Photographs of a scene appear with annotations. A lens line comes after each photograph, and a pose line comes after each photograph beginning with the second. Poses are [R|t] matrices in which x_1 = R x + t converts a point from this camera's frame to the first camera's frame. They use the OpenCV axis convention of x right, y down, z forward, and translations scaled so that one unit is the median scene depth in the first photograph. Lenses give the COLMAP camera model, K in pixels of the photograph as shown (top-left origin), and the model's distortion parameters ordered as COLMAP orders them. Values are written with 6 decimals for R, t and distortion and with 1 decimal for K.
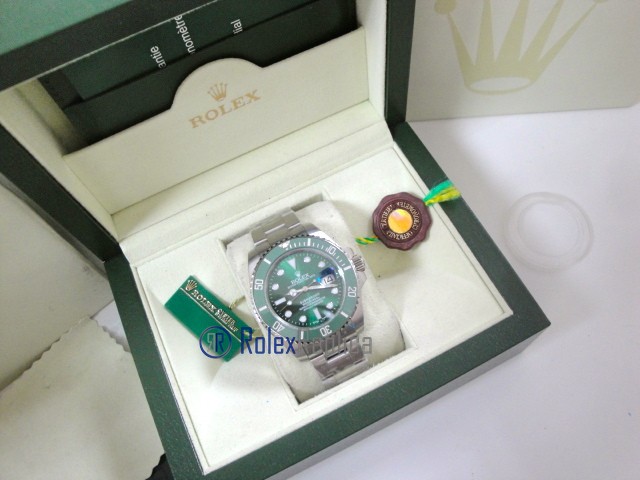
lens RADIAL K [[527.5, 0, 329.1], [0, 527.5, 236.9], [0, 0, 1]] dist [-0.164907, 0.123914]
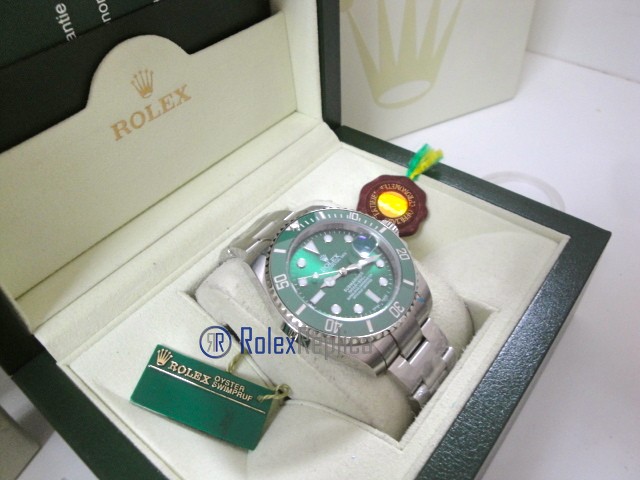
lens RADIAL K [[527.5, 0, 320.2], [0, 527.5, 236.7], [0, 0, 1]] dist [-0.164907, 0.123914]
pose [[0.908416, -0.264800, 0.323513, -0.265767], [0.364739, 0.880175, -0.303741, 0.239623], [-0.204317, 0.393920, 0.896148, 0.323441]]
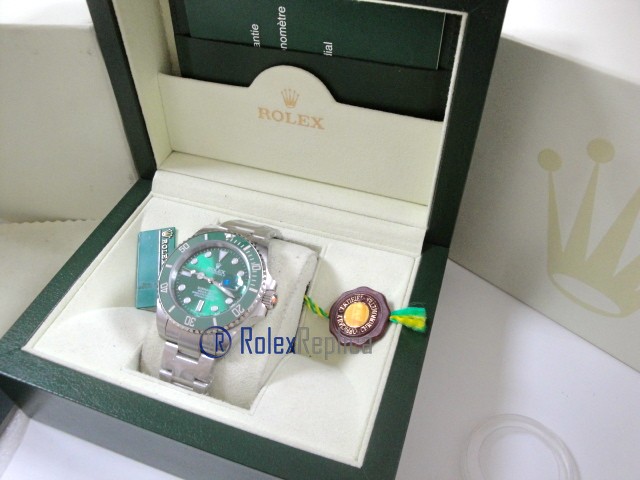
lens RADIAL K [[527.5, 0, 320.2], [0, 527.5, 241.5], [0, 0, 1]] dist [-0.164907, 0.123914]
pose [[0.704527, 0.561379, -0.434161, 0.436717], [-0.658884, 0.744699, -0.106280, 0.014074], [0.263655, 0.360939, 0.894544, 0.149624]]
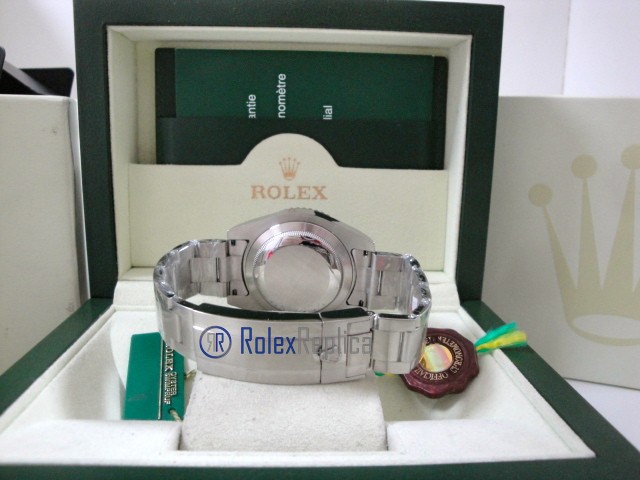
lens RADIAL K [[527.5, 0, 321.7], [0, 527.5, 236.3], [0, 0, 1]] dist [-0.164907, 0.123914]
pose [[0.911103, 0.179591, -0.370998, 0.237388], [-0.401723, 0.588362, -0.701747, 0.470012], [0.092253, 0.788402, 0.608204, 0.452257]]
